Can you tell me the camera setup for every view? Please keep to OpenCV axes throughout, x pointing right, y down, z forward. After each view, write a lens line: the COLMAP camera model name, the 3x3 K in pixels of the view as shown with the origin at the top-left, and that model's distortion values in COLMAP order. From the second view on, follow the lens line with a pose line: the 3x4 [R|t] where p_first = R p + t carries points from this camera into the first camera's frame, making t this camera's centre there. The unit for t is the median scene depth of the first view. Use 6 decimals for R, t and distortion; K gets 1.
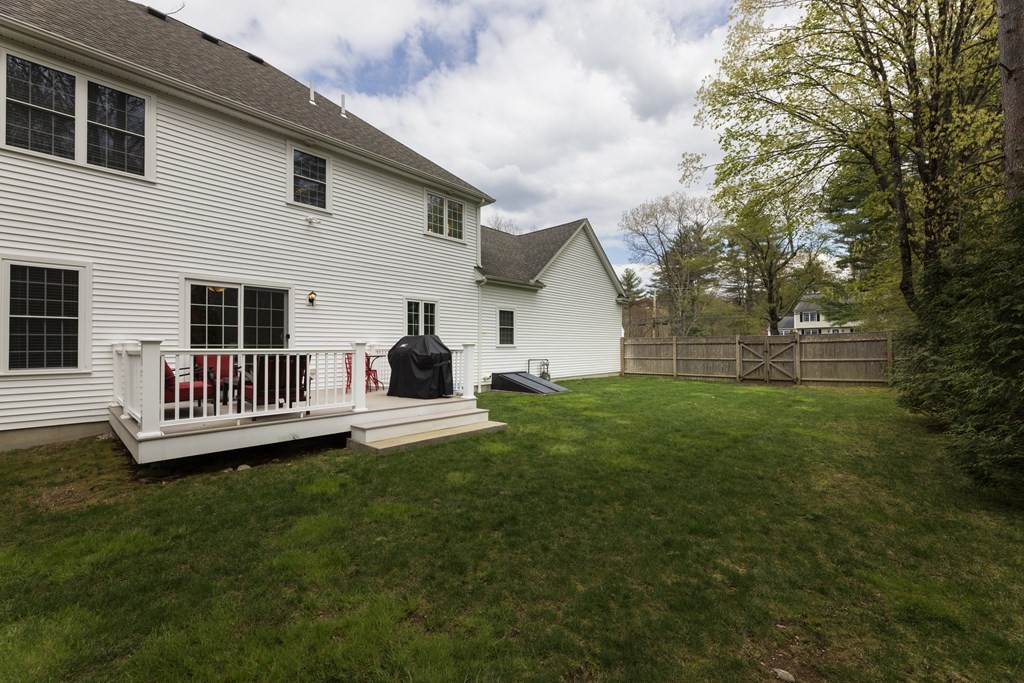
lens RADIAL K [[419.9, 0, 512.0], [0, 419.9, 341.5], [0, 0, 1]] dist [-0.000642, -0.000017]
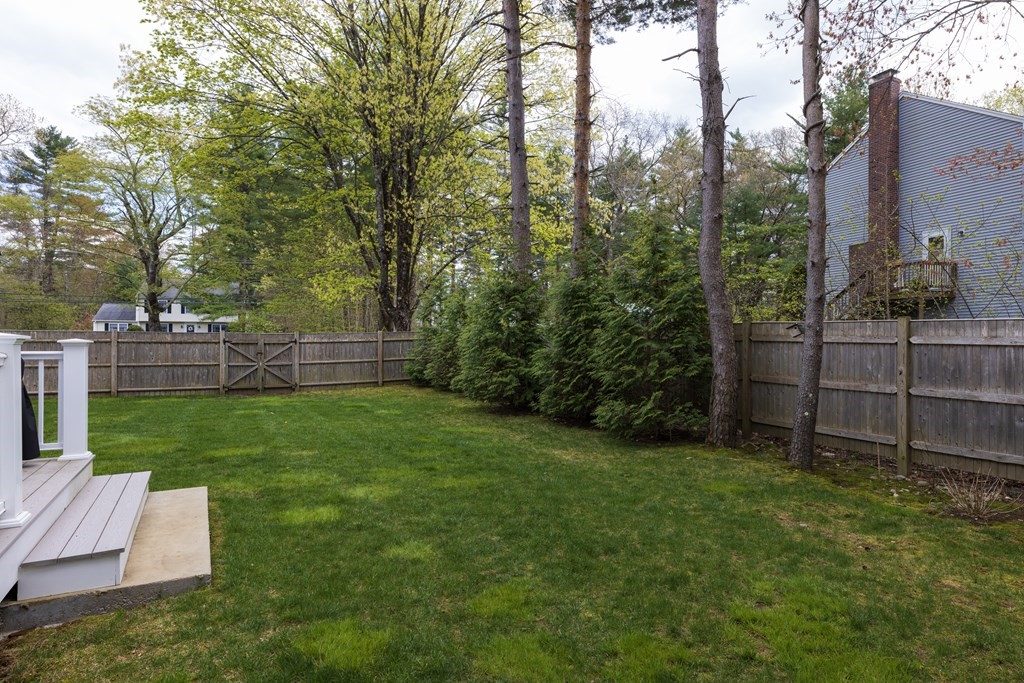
lens RADIAL K [[584.2, 0, 512.0], [0, 584.2, 341.5], [0, 0, 1]] dist [0.002789, -0.000148]
pose [[0.336931, 0.010425, 0.941472, -0.300754], [-0.015027, 0.999871, -0.005694, 0.001029], [-0.941410, -0.012229, 0.337044, 0.179869]]
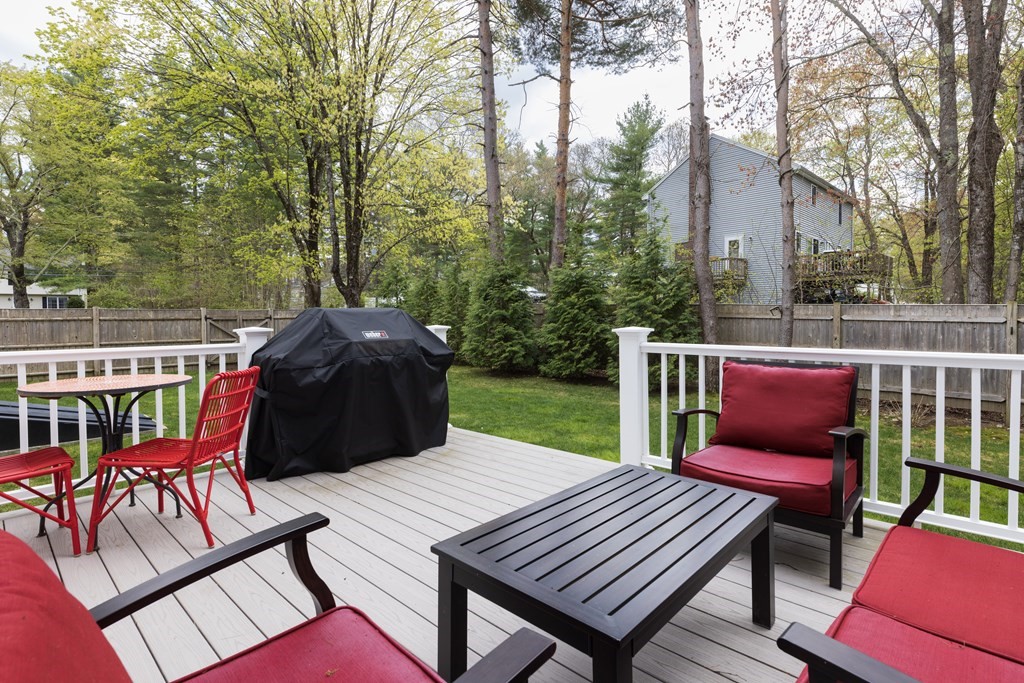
lens RADIAL K [[504.6, 0, 509.5], [0, 504.6, 326.7], [0, 0, 1]] dist [-0.000457, 0.000179]
pose [[0.024527, -0.017644, 0.999543, -0.398287], [-0.009601, 0.999794, 0.017884, -0.003633], [-0.999653, -0.010035, 0.024353, 0.459953]]
